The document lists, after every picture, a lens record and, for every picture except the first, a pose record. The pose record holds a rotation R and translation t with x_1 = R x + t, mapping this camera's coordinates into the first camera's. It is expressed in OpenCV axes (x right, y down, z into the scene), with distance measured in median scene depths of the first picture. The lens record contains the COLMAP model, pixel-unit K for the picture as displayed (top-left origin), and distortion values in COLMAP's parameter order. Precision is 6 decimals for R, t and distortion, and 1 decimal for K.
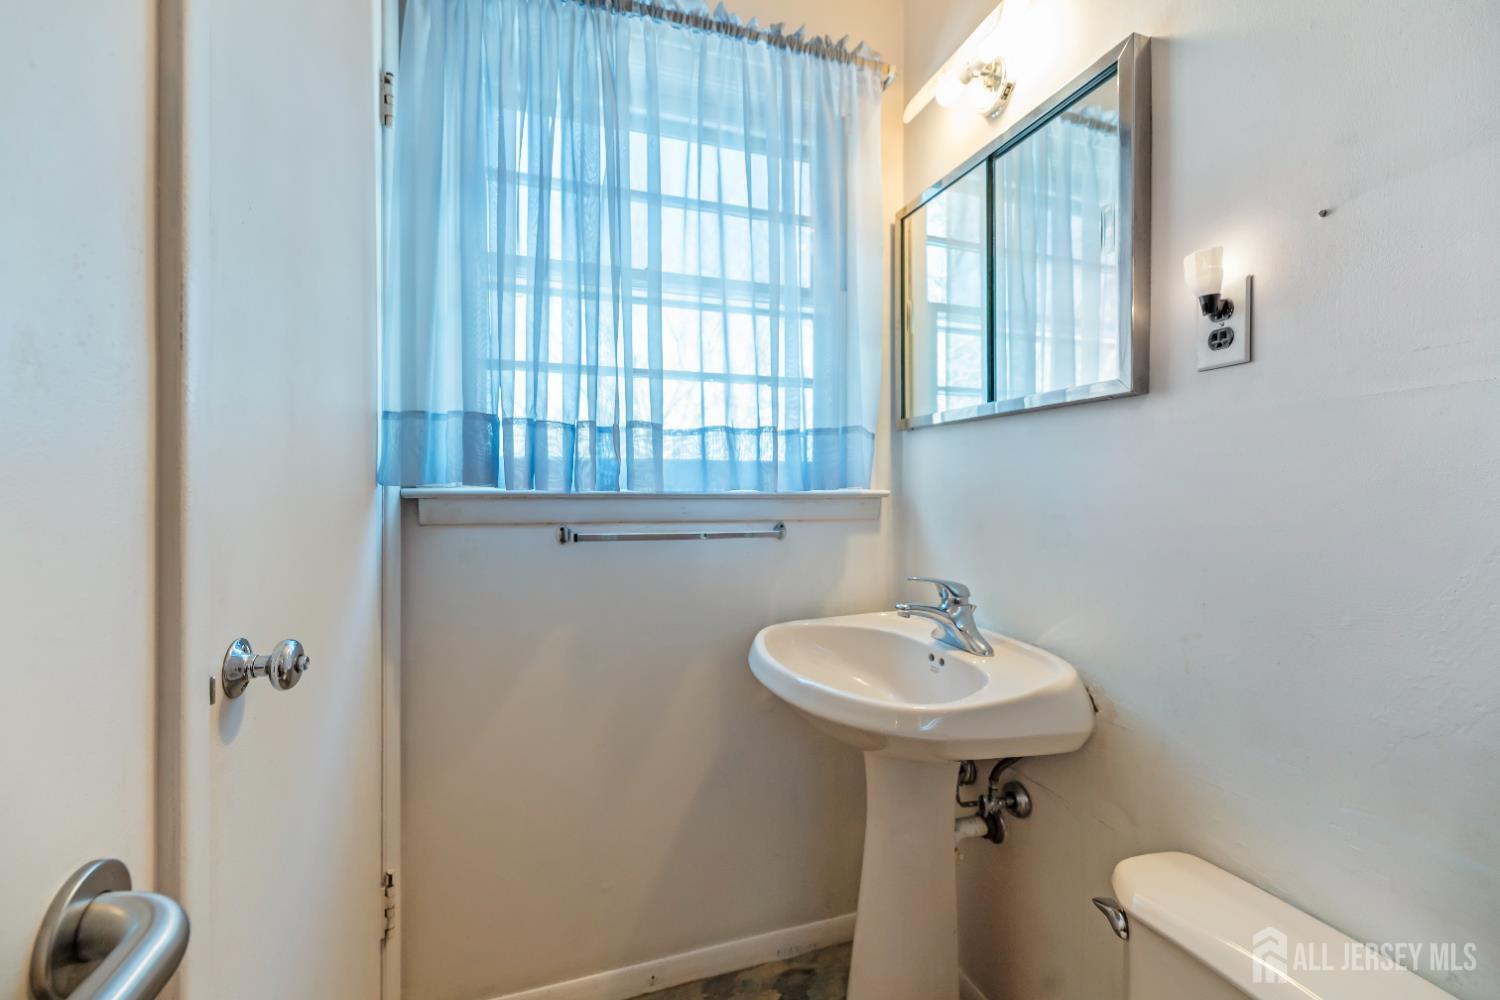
lens RADIAL K [[611.9, 0, 747.6], [0, 611.9, 492.8], [0, 0, 1]] dist [0.000327, 0.000318]
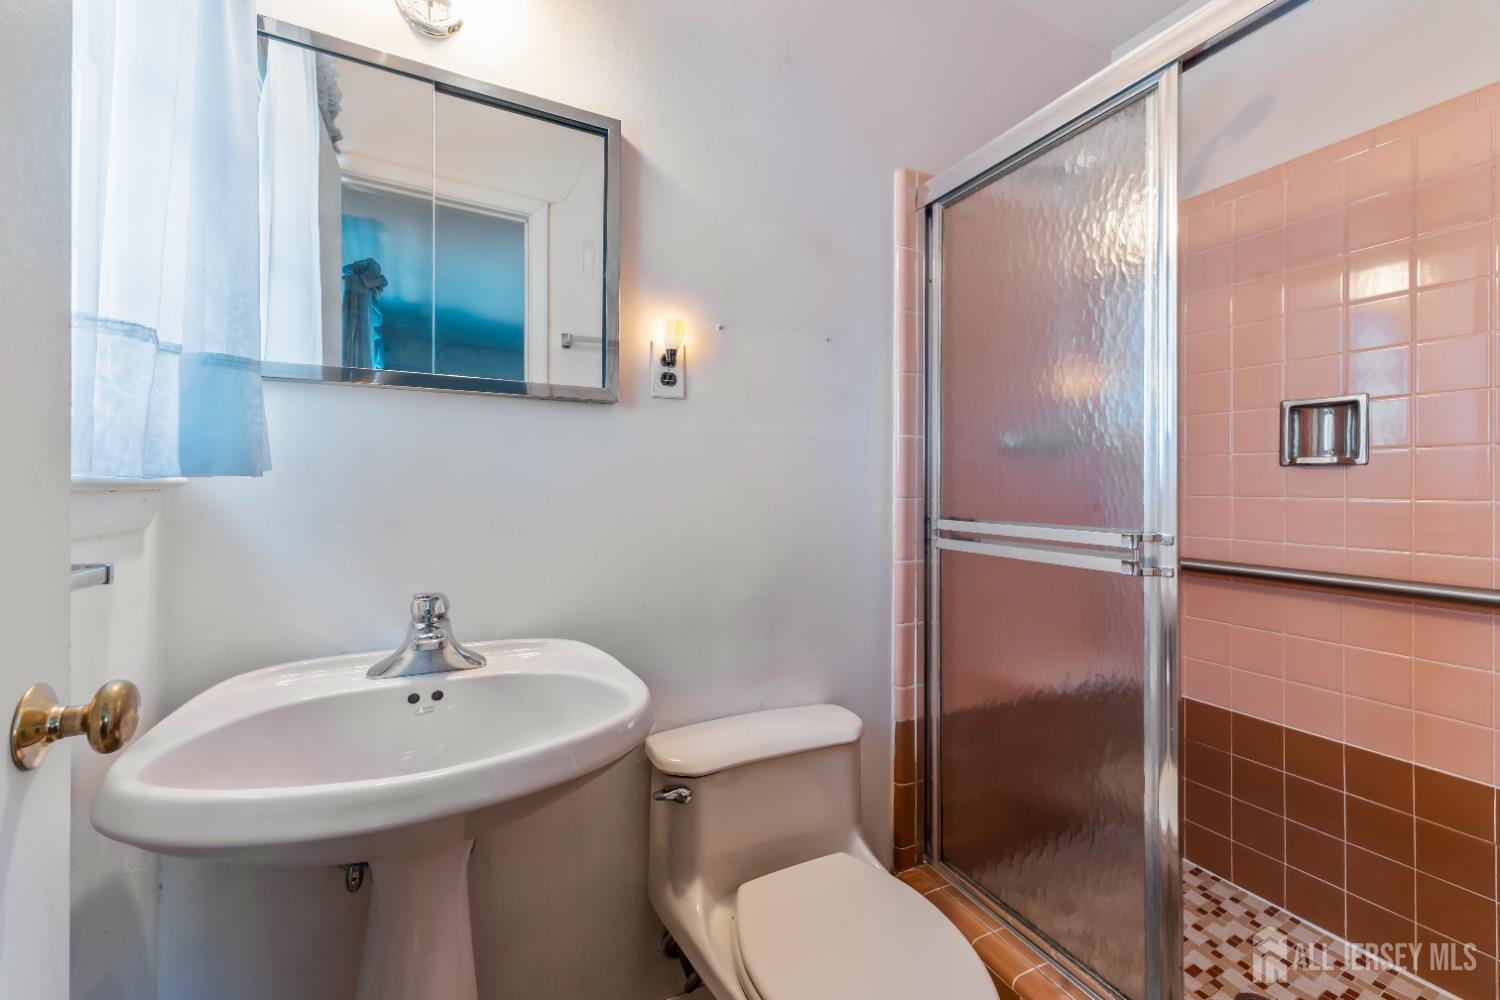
lens RADIAL K [[611.9, 0, 751.3], [0, 611.9, 489.1], [0, 0, 1]] dist [0.000327, 0.000318]
pose [[-0.118686, -0.001719, 0.992930, -0.721385], [0.001618, 0.999997, 0.001925, 0.012200], [-0.992931, 0.001835, -0.118683, 0.972048]]
